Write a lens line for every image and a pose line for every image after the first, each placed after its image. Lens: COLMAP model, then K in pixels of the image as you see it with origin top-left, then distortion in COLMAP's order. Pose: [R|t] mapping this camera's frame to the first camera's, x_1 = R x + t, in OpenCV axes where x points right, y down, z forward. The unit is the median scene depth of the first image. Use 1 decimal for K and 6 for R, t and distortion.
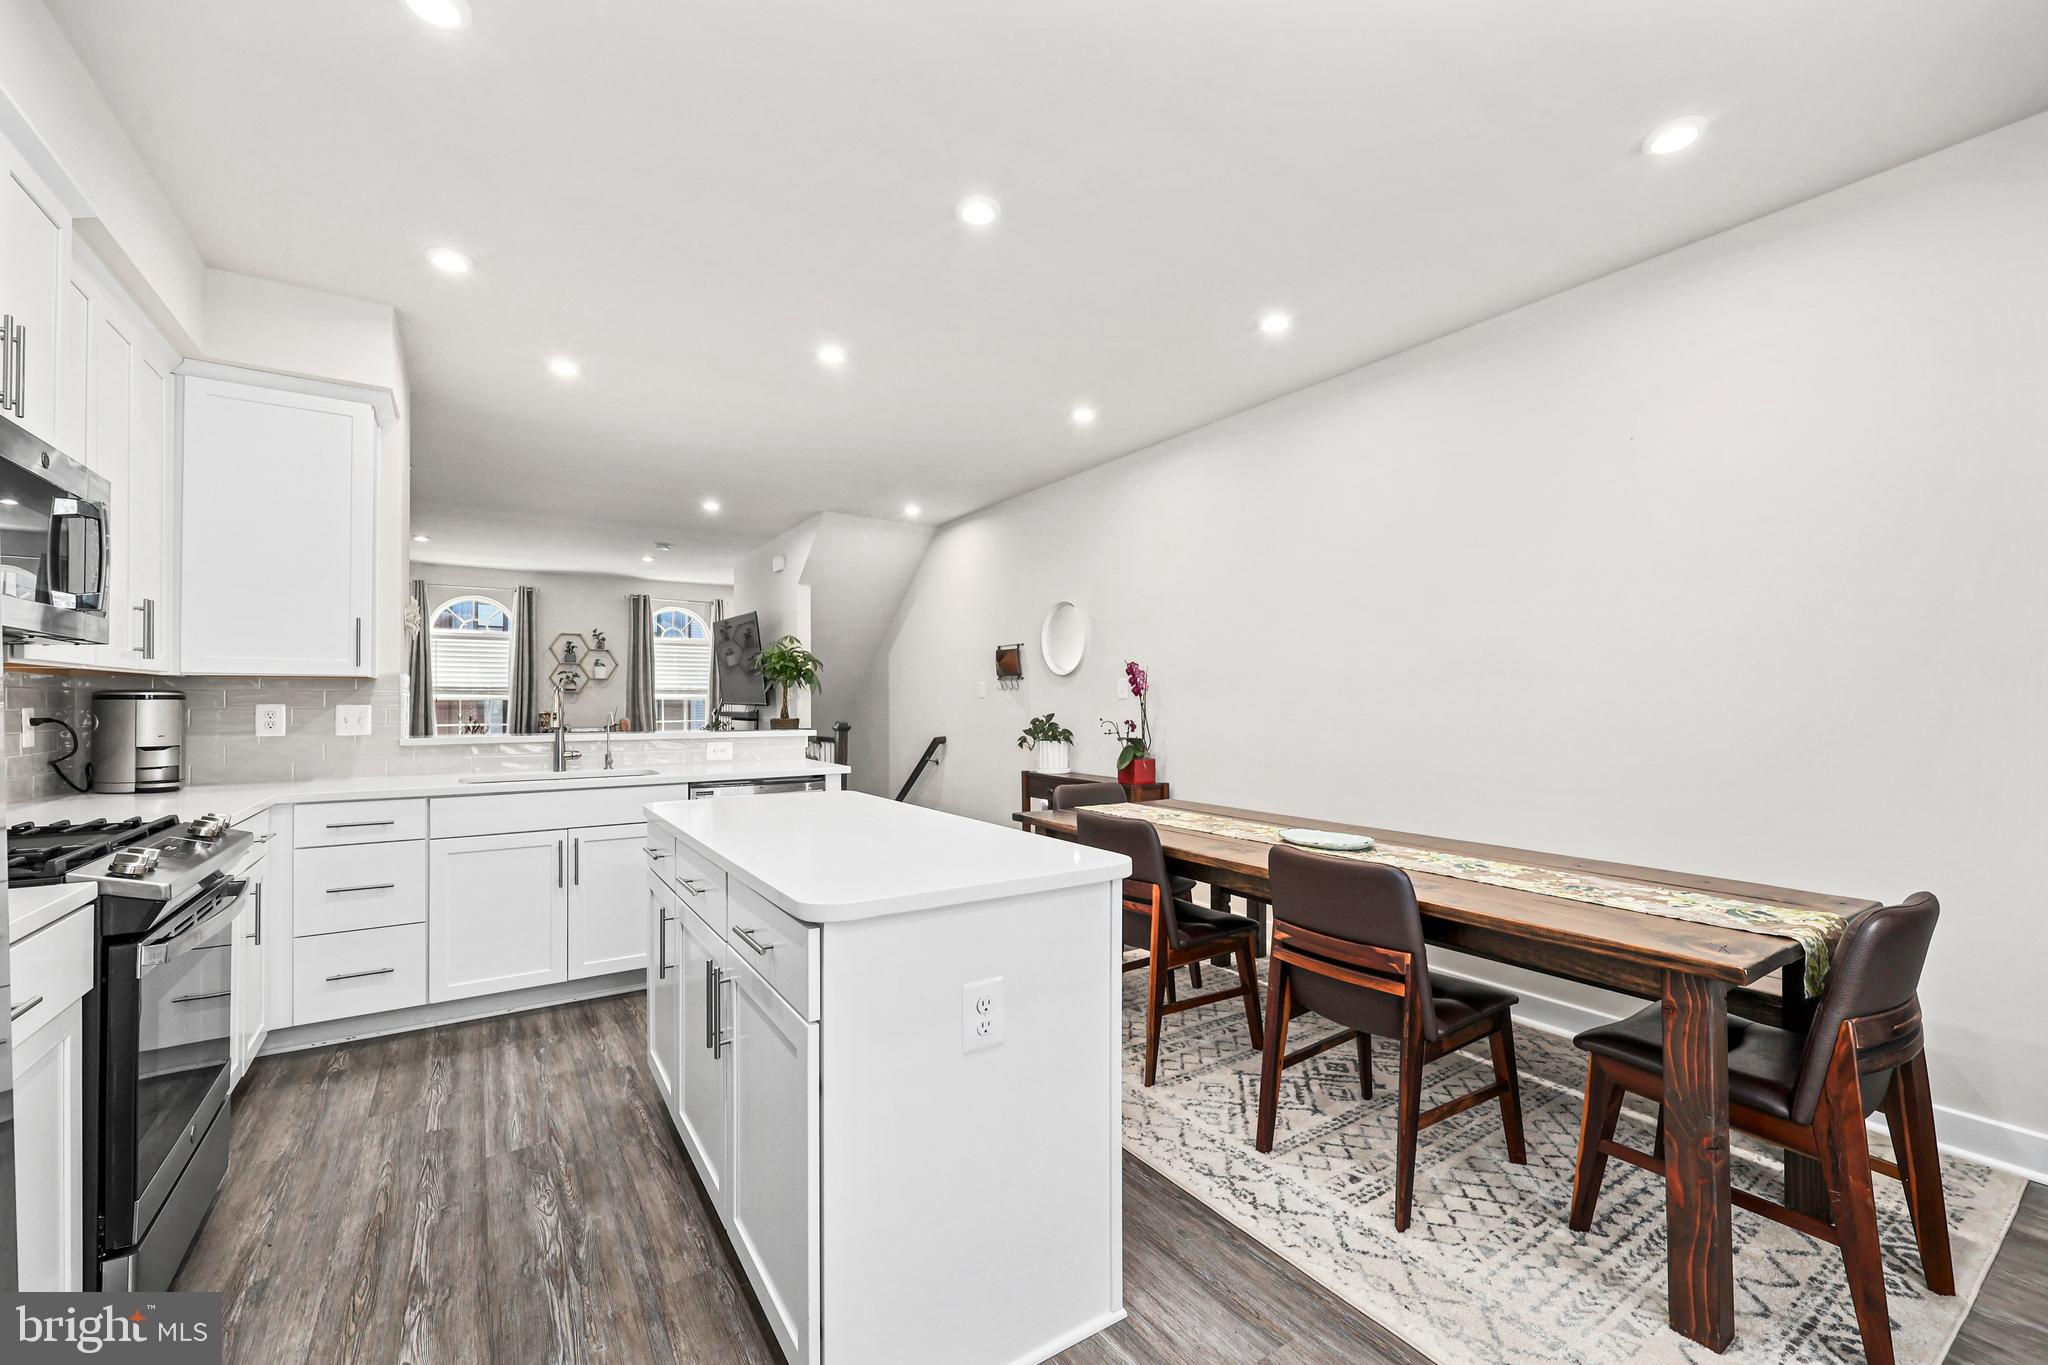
lens RADIAL K [[836.0, 0, 1032.5], [0, 836.0, 693.6], [0, 0, 1]] dist [-0.001234, 0.000045]
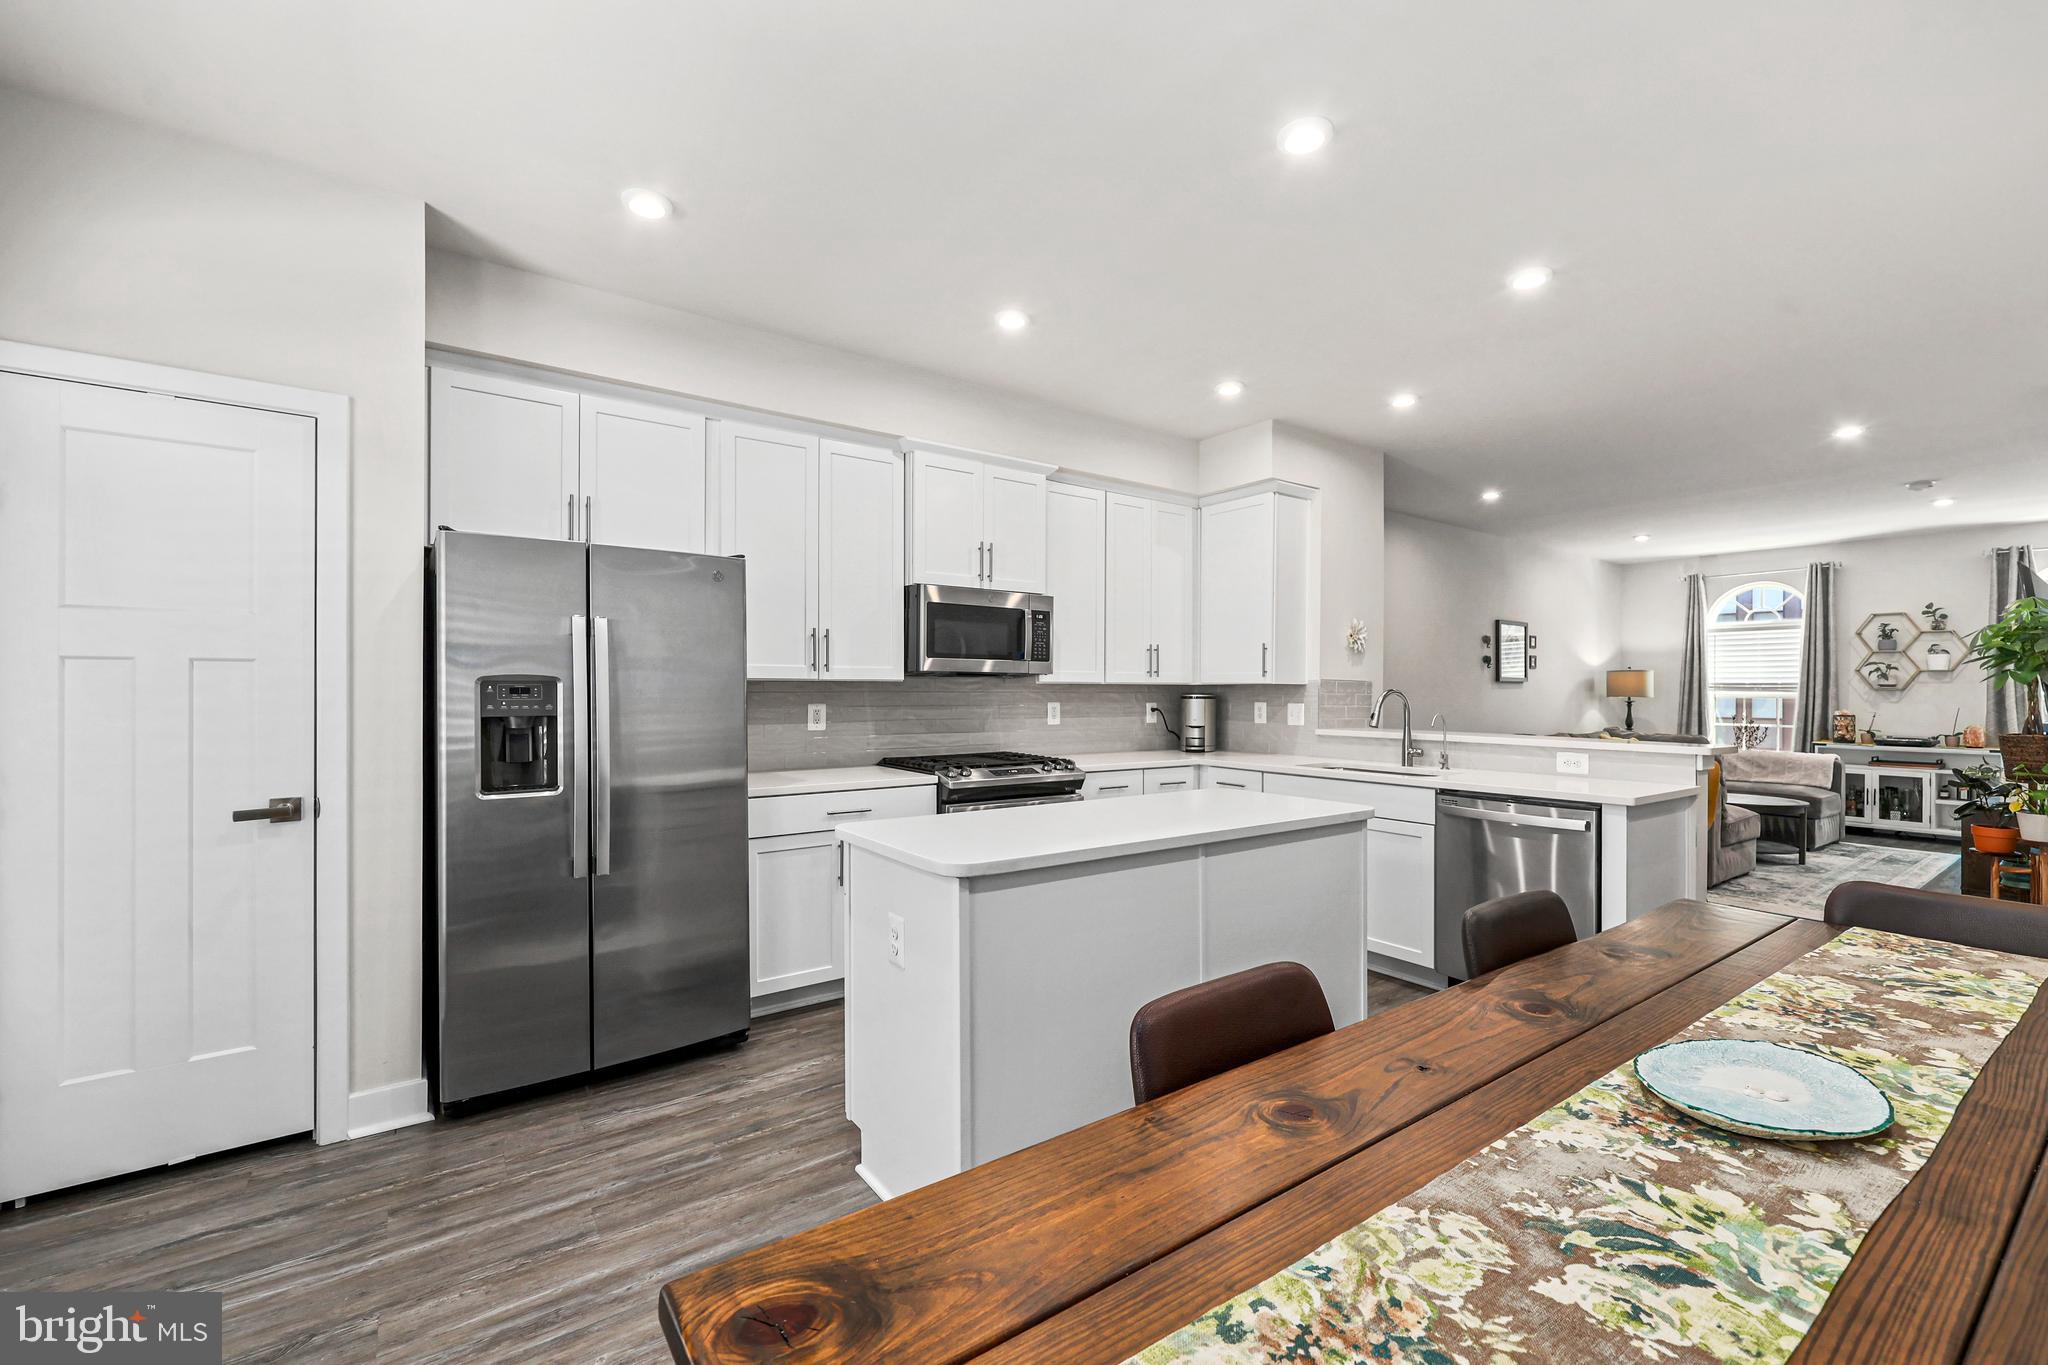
lens RADIAL K [[836.0, 0, 1032.5], [0, 836.0, 693.6], [0, 0, 1]] dist [-0.001234, 0.000045]
pose [[0.032020, 0.004825, -0.999476, 0.212520], [0.004109, 0.999979, 0.004959, -0.004381], [0.999479, -0.004266, 0.031999, 0.190576]]
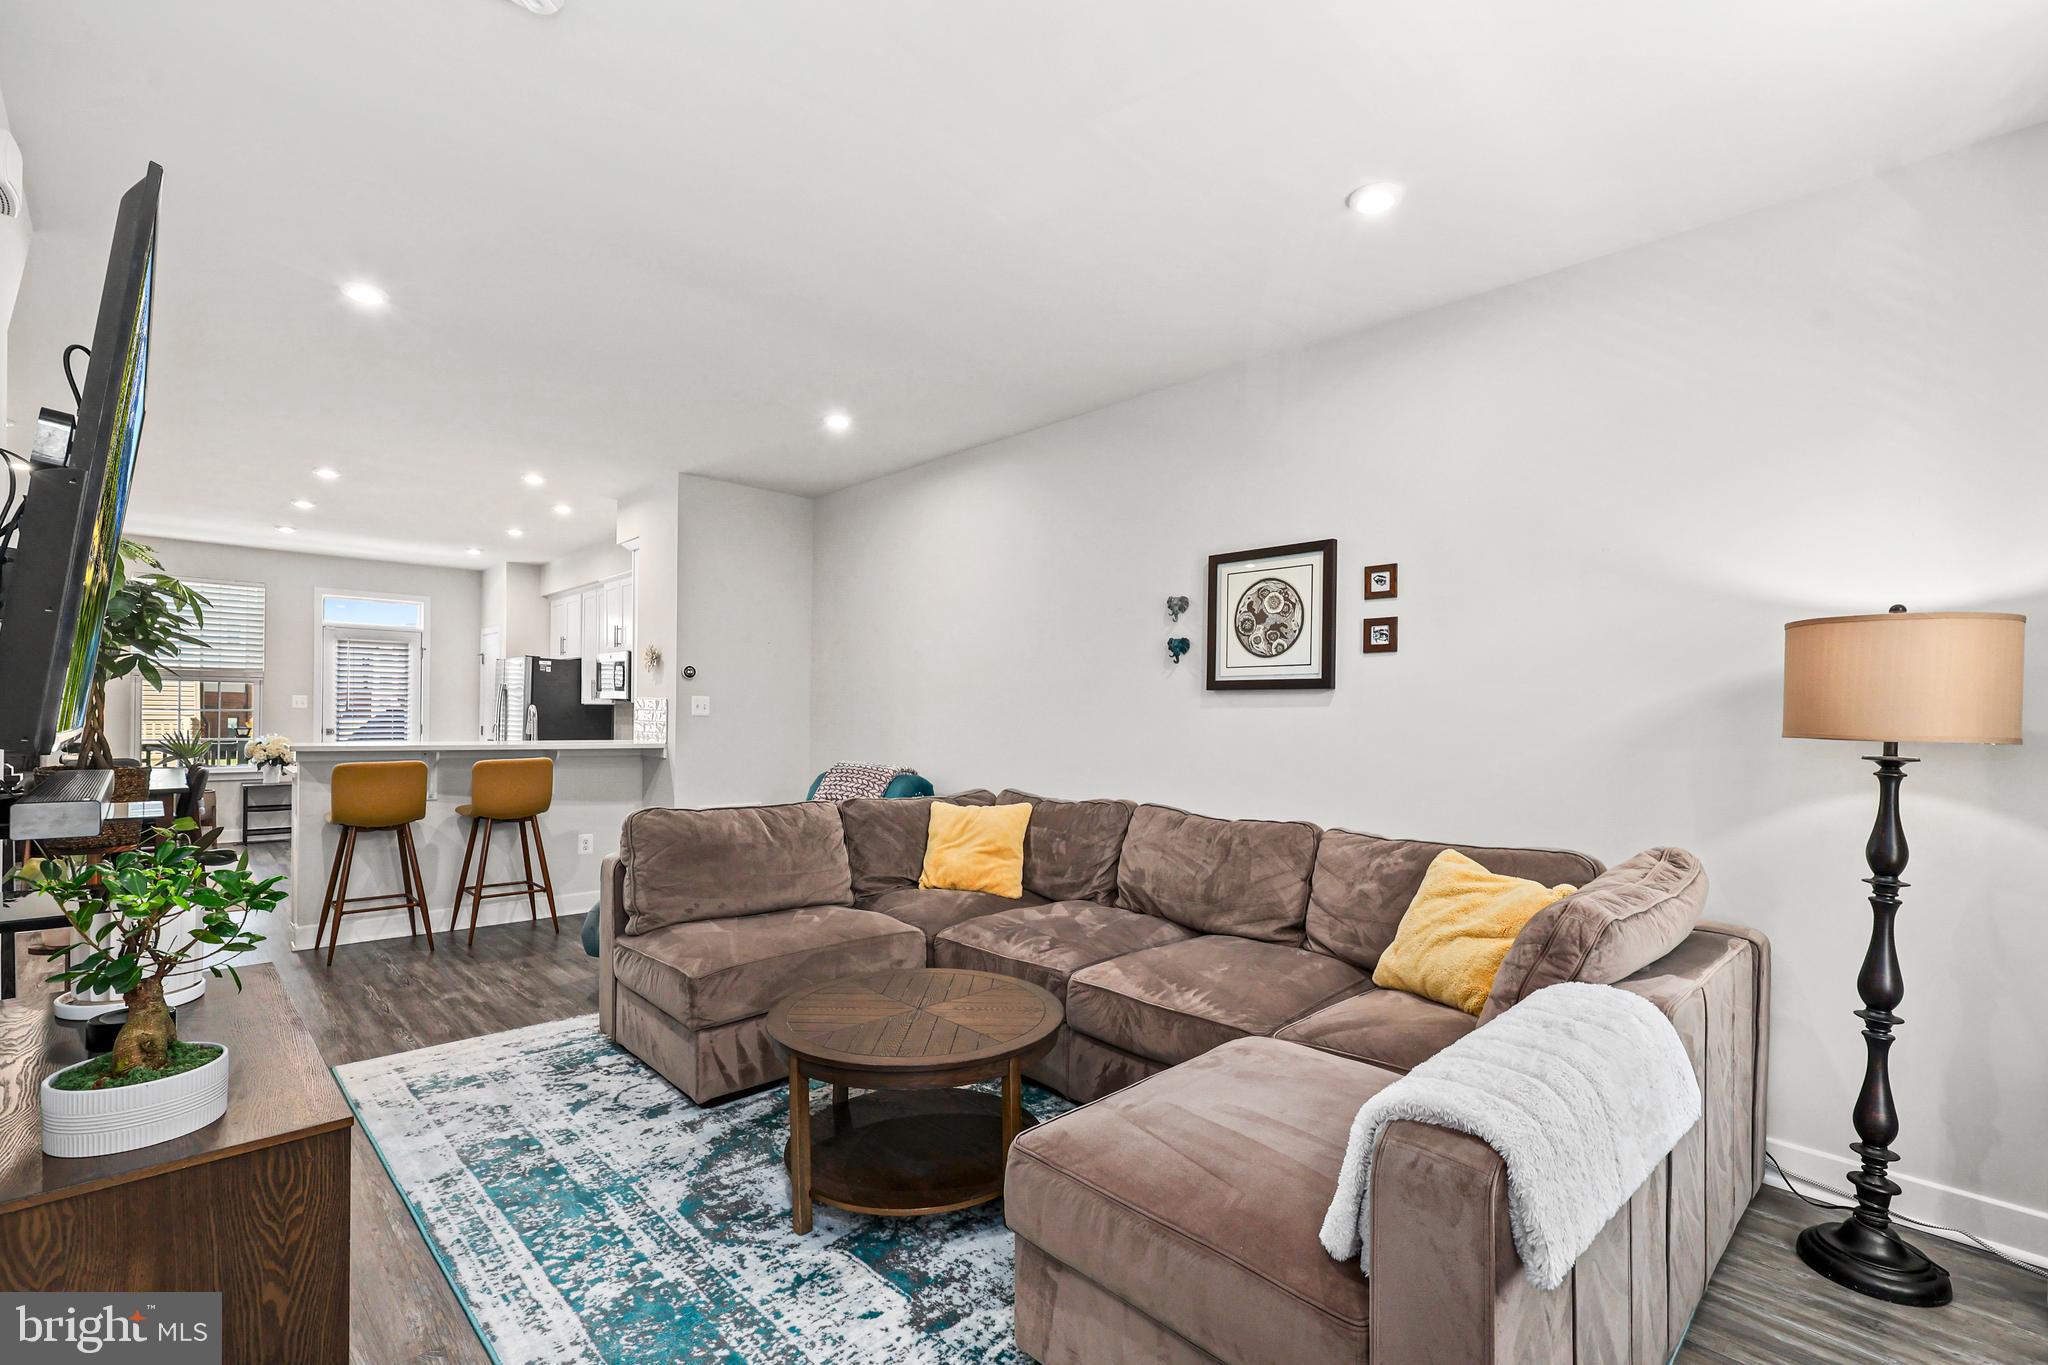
lens RADIAL K [[911.0, 0, 1054.3], [0, 911.0, 718.1], [0, 0, 1]] dist [-0.003041, -0.000571]
pose [[-0.981901, -0.010566, -0.189098, -0.459687], [-0.009910, 0.999941, -0.004415, 0.004889], [0.189134, -0.002461, -0.981948, 1.081637]]
